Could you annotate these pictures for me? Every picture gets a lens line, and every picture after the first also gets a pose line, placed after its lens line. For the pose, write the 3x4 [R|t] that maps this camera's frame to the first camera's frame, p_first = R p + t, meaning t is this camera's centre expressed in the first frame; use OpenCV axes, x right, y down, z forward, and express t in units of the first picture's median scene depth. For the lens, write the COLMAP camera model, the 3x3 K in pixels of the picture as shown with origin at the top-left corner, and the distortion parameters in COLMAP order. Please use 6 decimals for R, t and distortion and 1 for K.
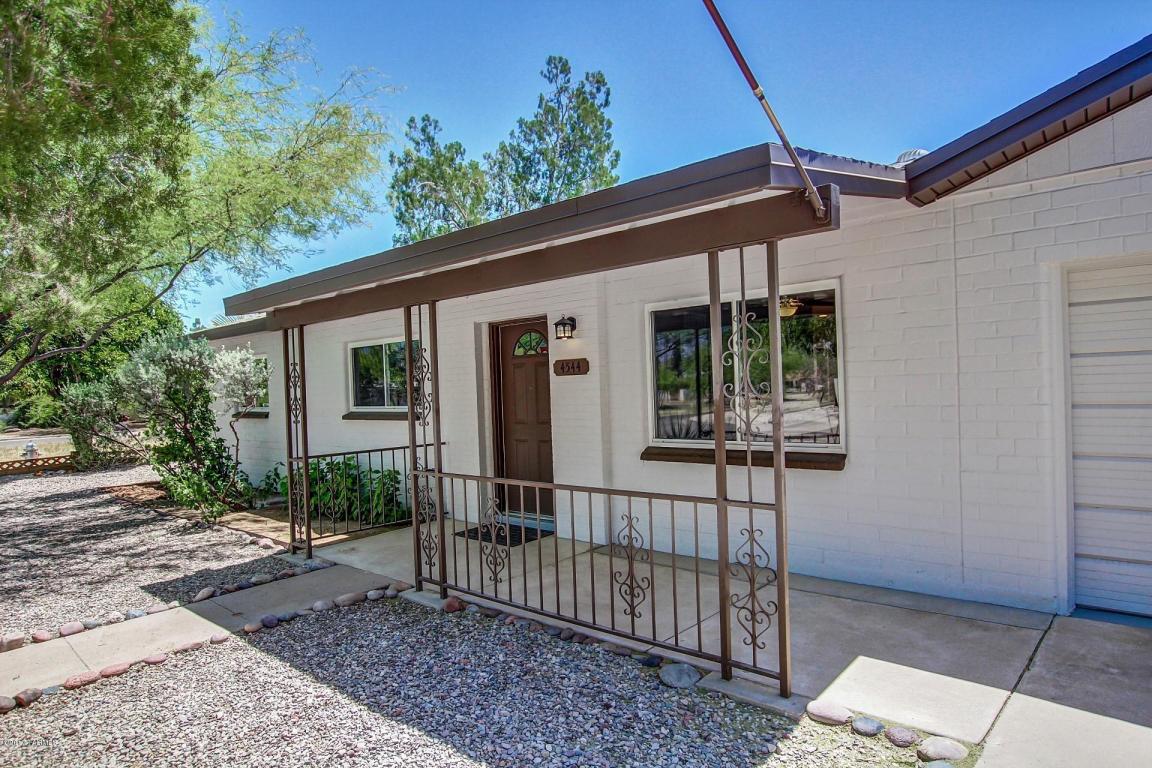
lens RADIAL K [[663.9, 0, 577.7], [0, 663.9, 386.3], [0, 0, 1]] dist [-0.000736, -0.000272]
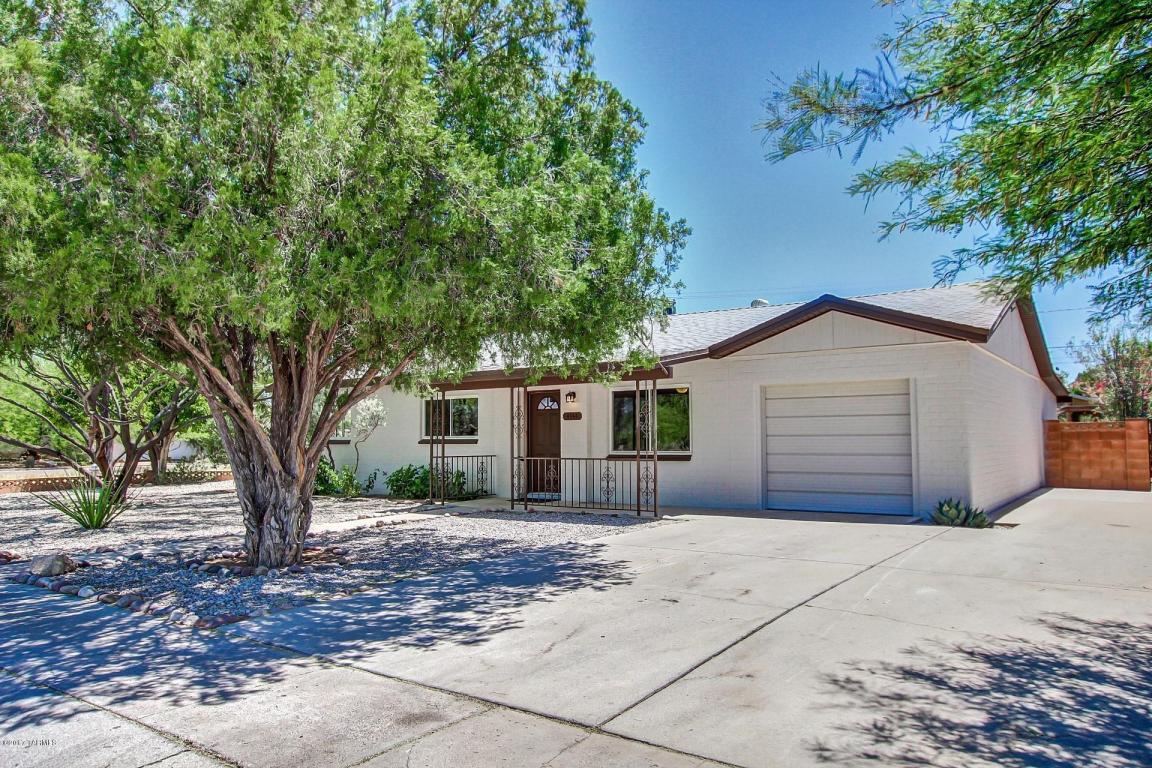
lens RADIAL K [[786.7, 0, 573.0], [0, 786.7, 385.6], [0, 0, 1]] dist [-0.002826, -0.000084]
pose [[0.994729, 0.041282, 0.093858, -0.242144], [-0.033779, 0.996209, -0.080164, 0.072422], [-0.096812, 0.076571, 0.992353, -1.425178]]
